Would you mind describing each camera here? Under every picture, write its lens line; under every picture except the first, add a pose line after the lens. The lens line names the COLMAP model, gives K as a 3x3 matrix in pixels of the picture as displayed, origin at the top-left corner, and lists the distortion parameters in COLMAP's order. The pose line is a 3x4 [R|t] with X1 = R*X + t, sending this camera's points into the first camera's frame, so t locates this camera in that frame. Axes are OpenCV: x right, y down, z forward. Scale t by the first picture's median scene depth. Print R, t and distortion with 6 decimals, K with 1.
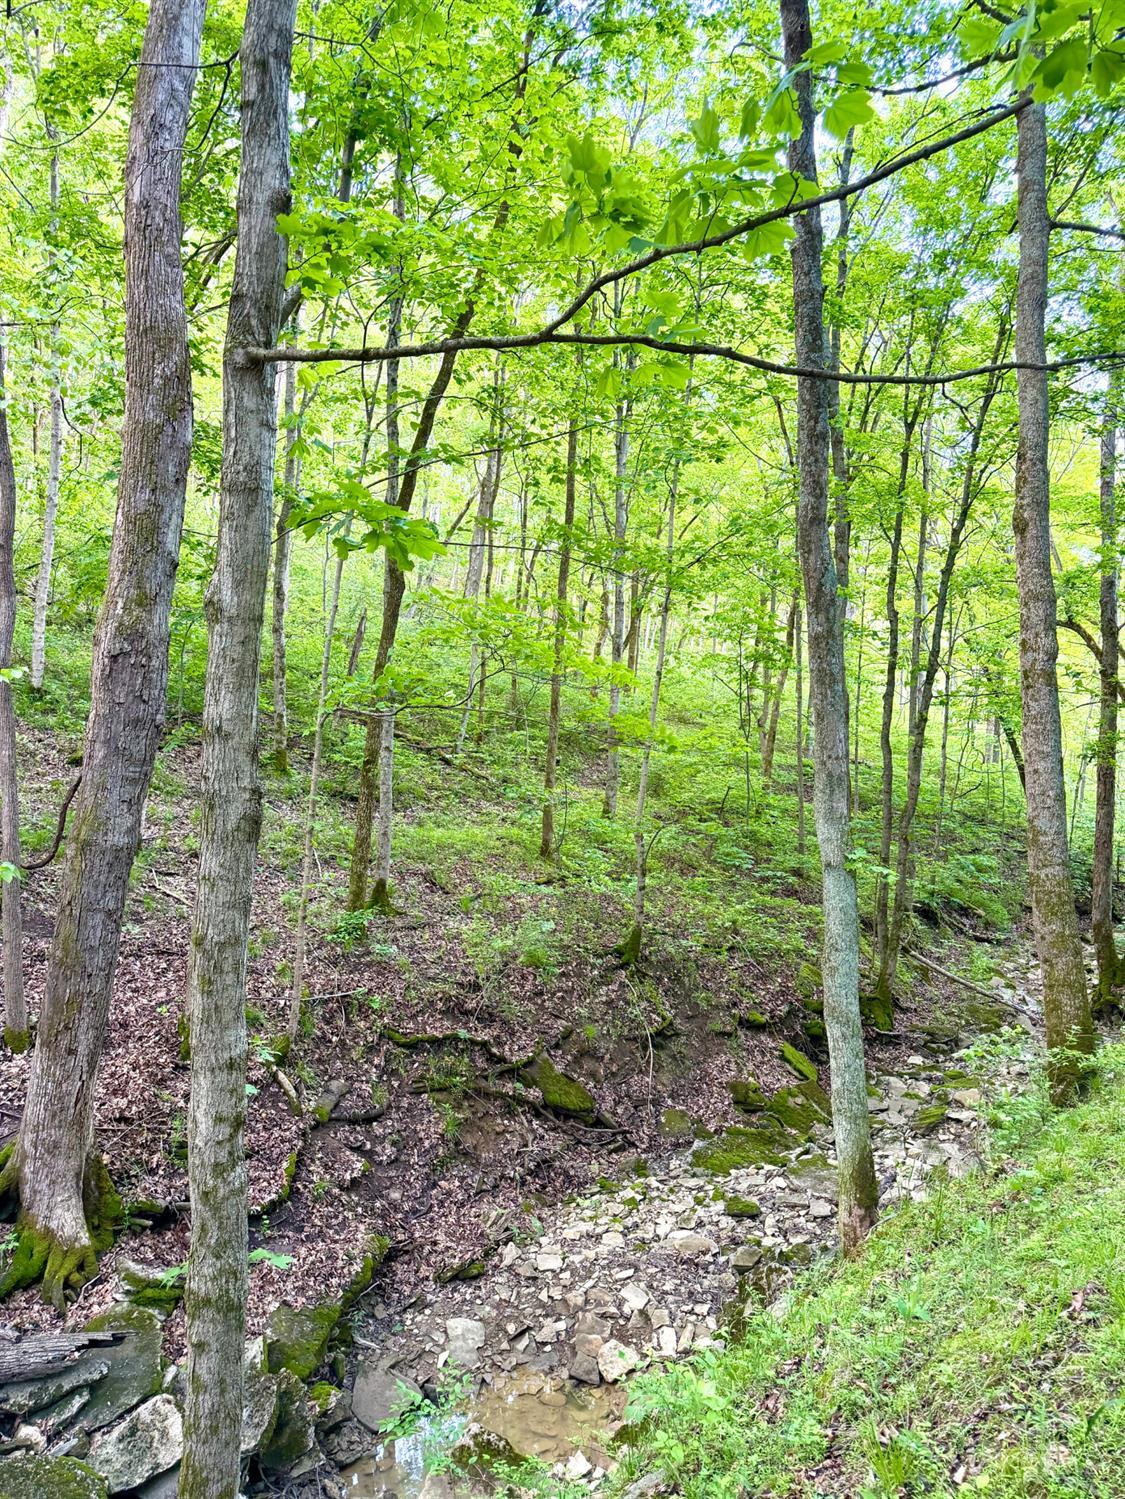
lens RADIAL K [[1068.8, 0, 560.8], [0, 1068.8, 733.2], [0, 0, 1]] dist [0.073537, -0.080457]
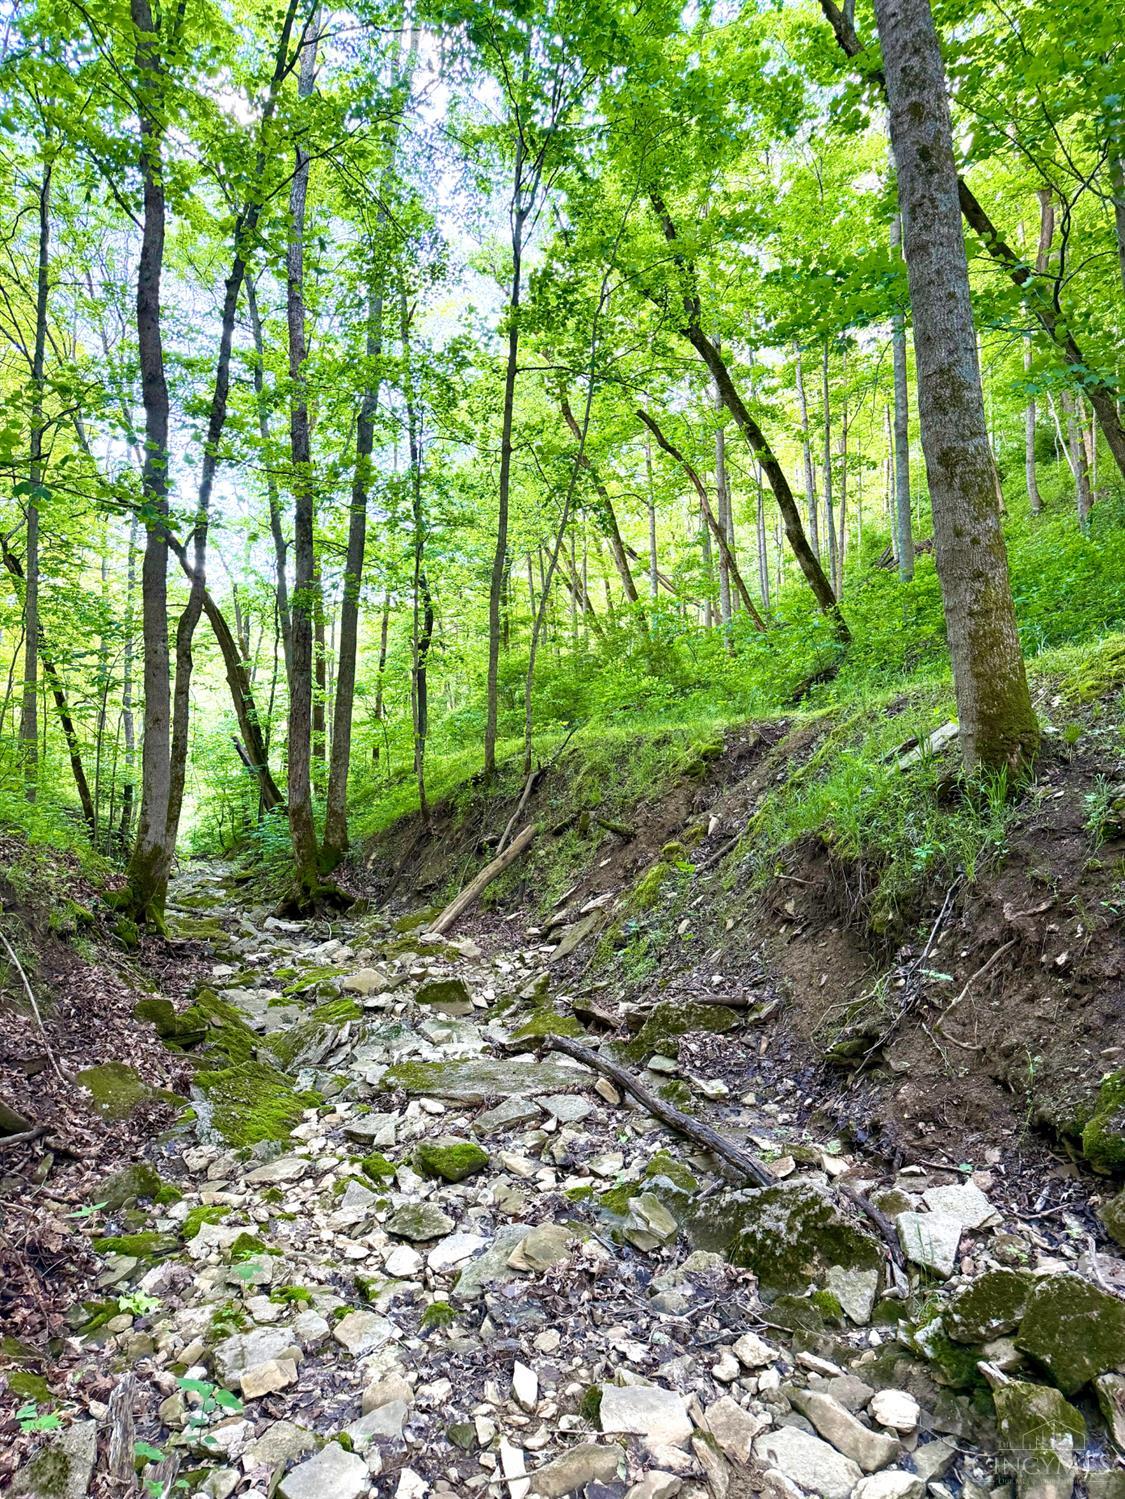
lens RADIAL K [[1040.6, 0, 565.5], [0, 1040.6, 750.4], [0, 0, 1]] dist [0.111644, -0.182737]
pose [[0.532442, 0.008597, 0.846423, -0.186421], [0.000267, 0.999947, -0.010324, 0.251663], [-0.846467, 0.005723, 0.532411, 0.679174]]
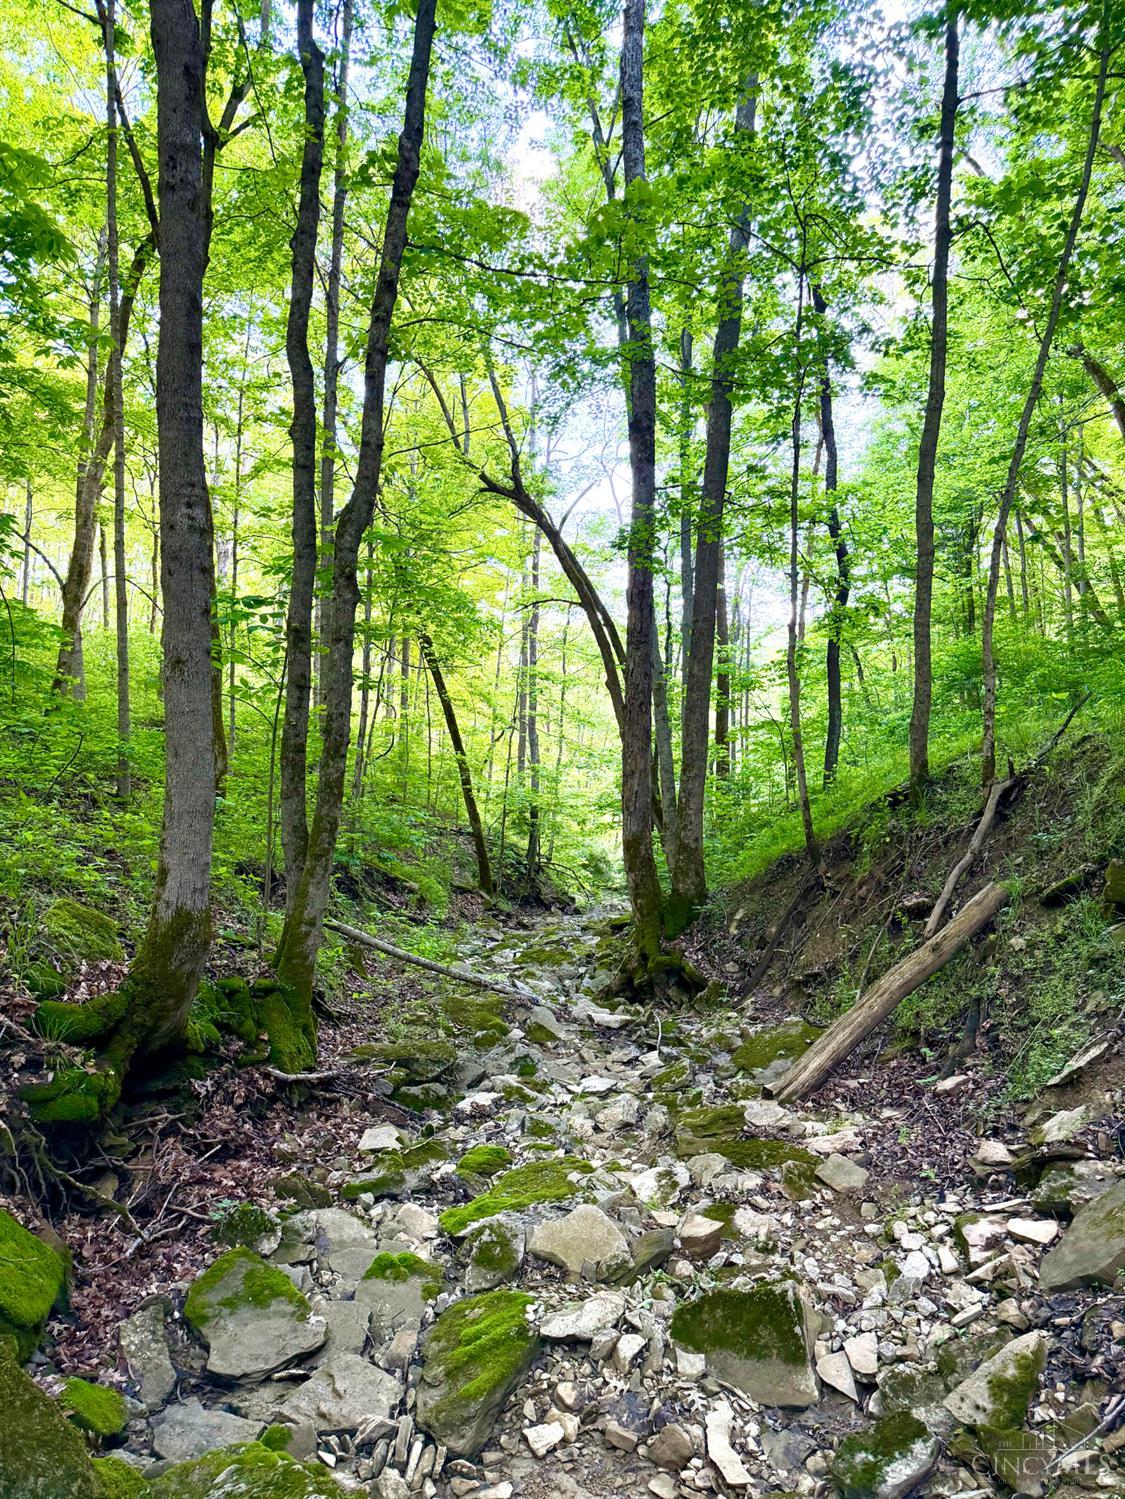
lens RADIAL K [[1040.6, 0, 565.5], [0, 1040.6, 750.4], [0, 0, 1]] dist [0.111644, -0.182737]
pose [[0.839588, 0.019228, 0.542883, 0.269978], [0.003482, 0.999162, -0.040773, 0.272874], [-0.543212, 0.036123, 0.838818, 0.972835]]
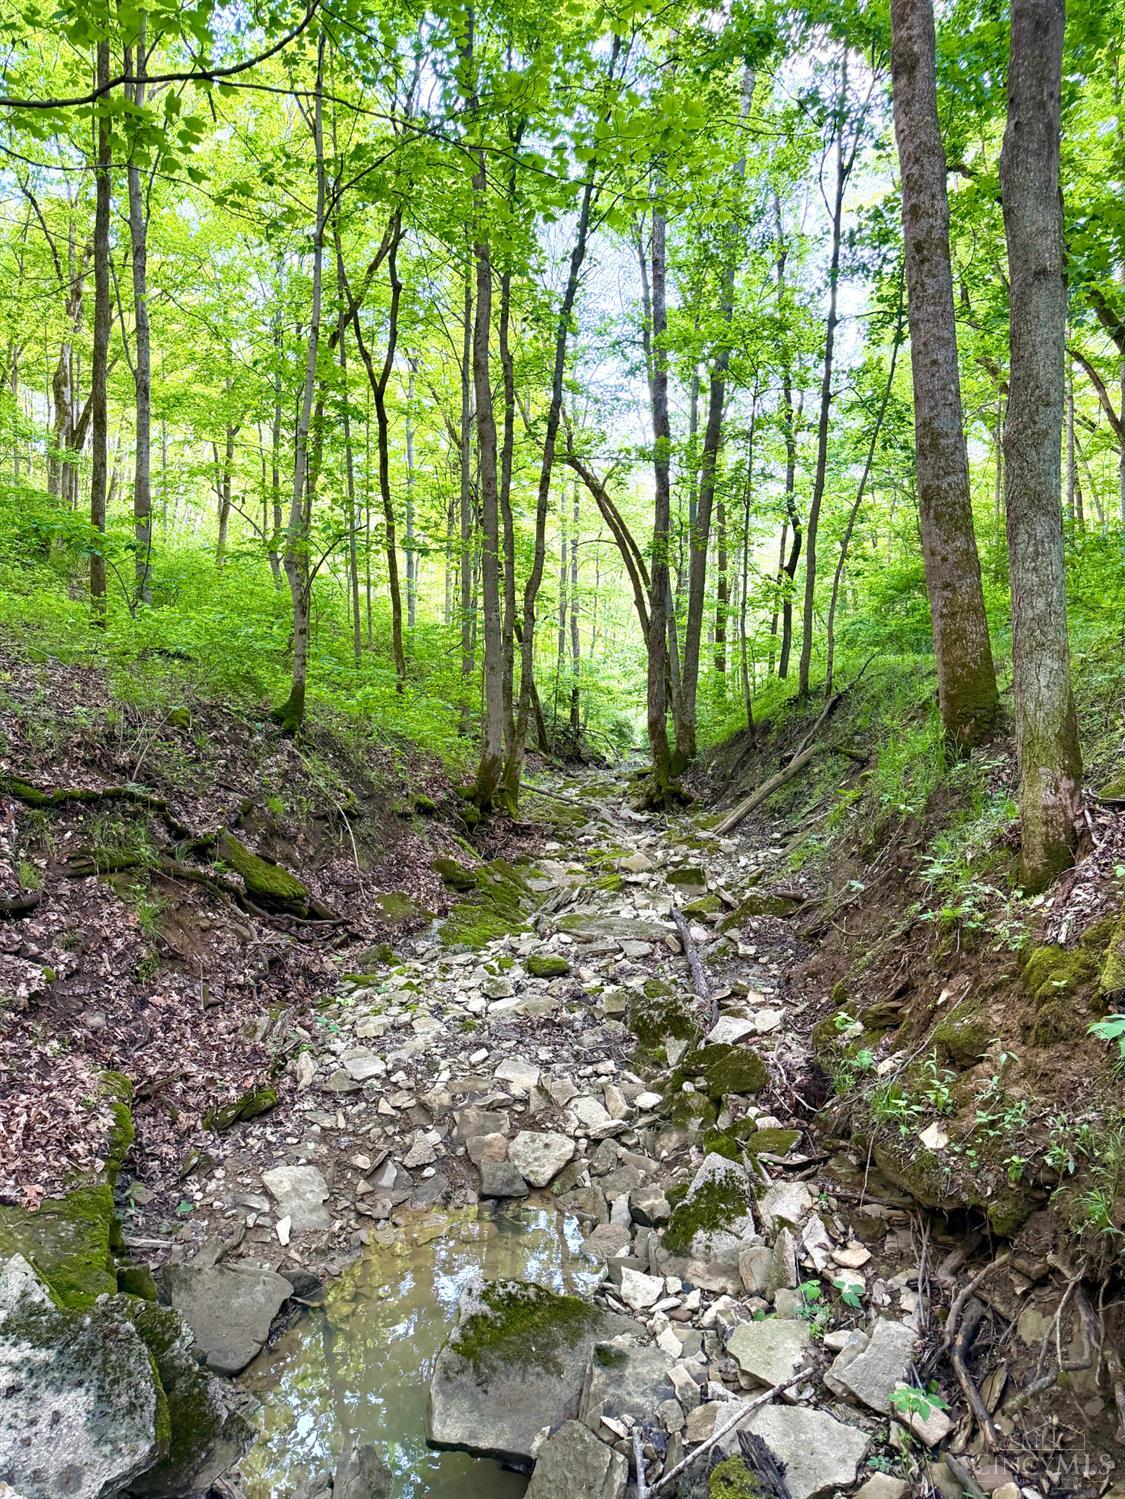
lens RADIAL K [[1040.6, 0, 565.5], [0, 1040.6, 750.4], [0, 0, 1]] dist [0.111644, -0.182737]
pose [[0.848993, -0.053078, 0.525732, -0.200543], [0.005719, 0.995807, 0.091302, 0.202808], [-0.528373, -0.074508, 0.845736, 0.346545]]
